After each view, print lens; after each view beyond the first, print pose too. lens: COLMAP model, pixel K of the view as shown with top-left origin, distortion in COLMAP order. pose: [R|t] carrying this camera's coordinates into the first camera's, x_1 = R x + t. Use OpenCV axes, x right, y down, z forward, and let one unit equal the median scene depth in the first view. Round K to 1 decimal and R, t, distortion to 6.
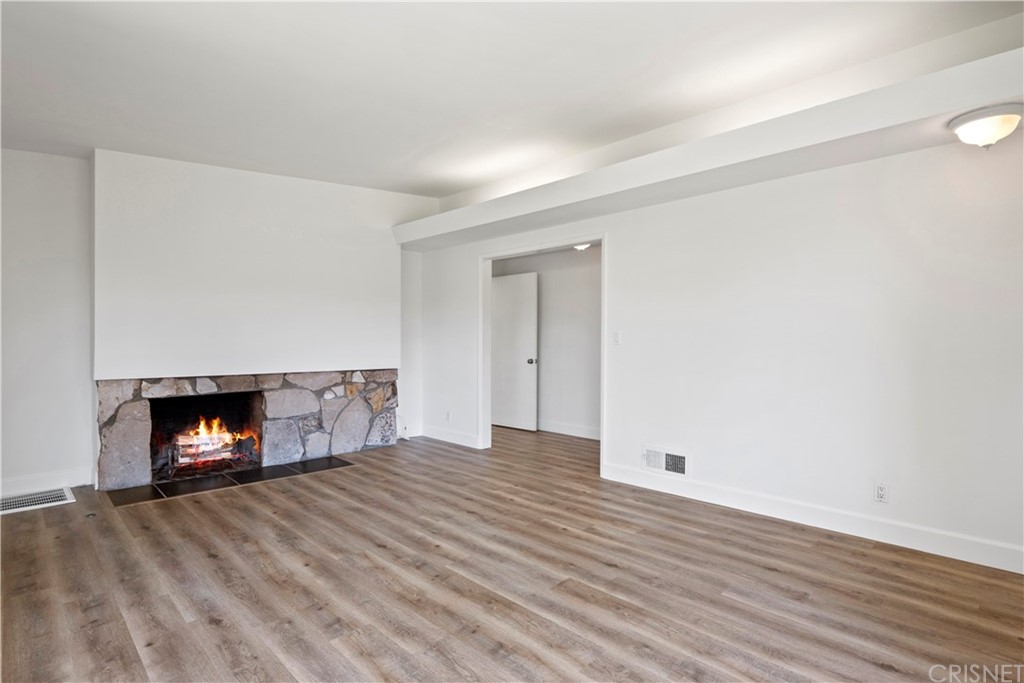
lens RADIAL K [[506.4, 0, 502.2], [0, 506.4, 345.2], [0, 0, 1]] dist [-0.006985, -0.002068]
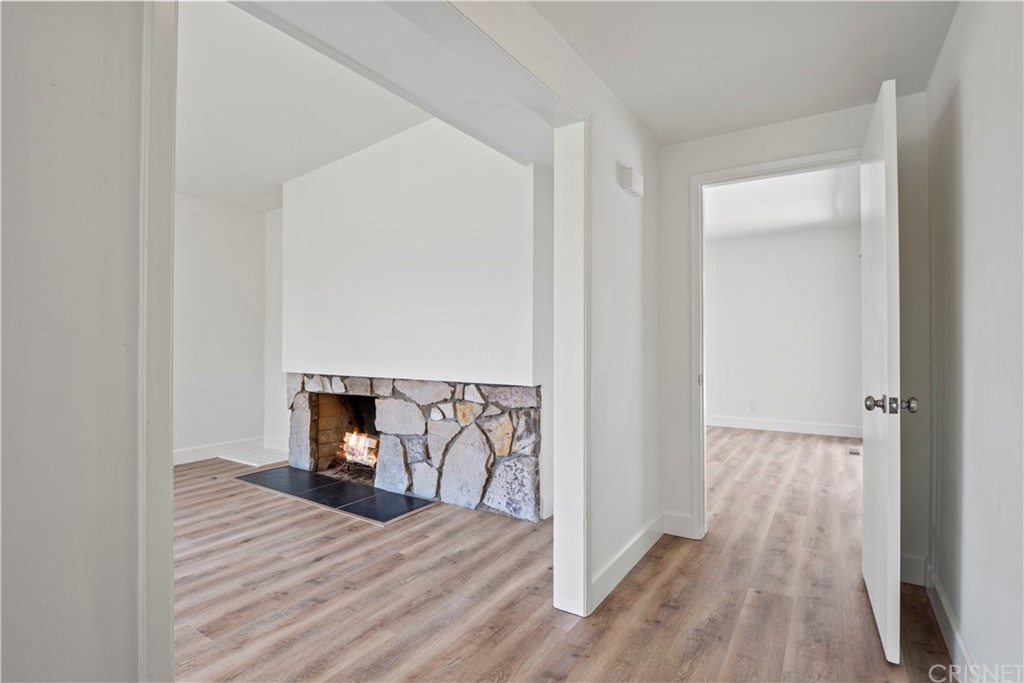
lens RADIAL K [[501.2, 0, 506.1], [0, 501.2, 340.8], [0, 0, 1]] dist [-0.005175, -0.006678]
pose [[0.206971, -0.006556, -0.978325, 0.508753], [-0.005445, 0.999954, -0.007852, 0.000859], [0.978332, 0.006952, 0.206926, 1.329464]]
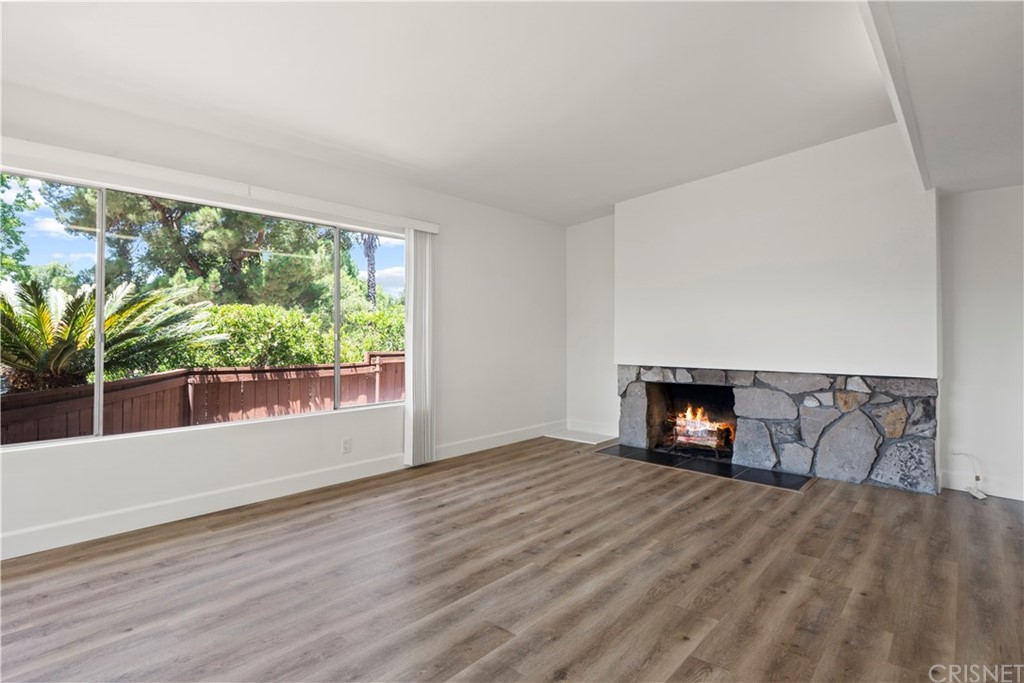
lens RADIAL K [[507.1, 0, 509.4], [0, 507.1, 327.2], [0, 0, 1]] dist [-0.007734, -0.006650]
pose [[0.054236, -0.020101, -0.998326, 0.639582], [-0.008614, 0.999751, -0.020597, -0.003030], [0.998491, 0.009717, 0.054049, 0.648034]]
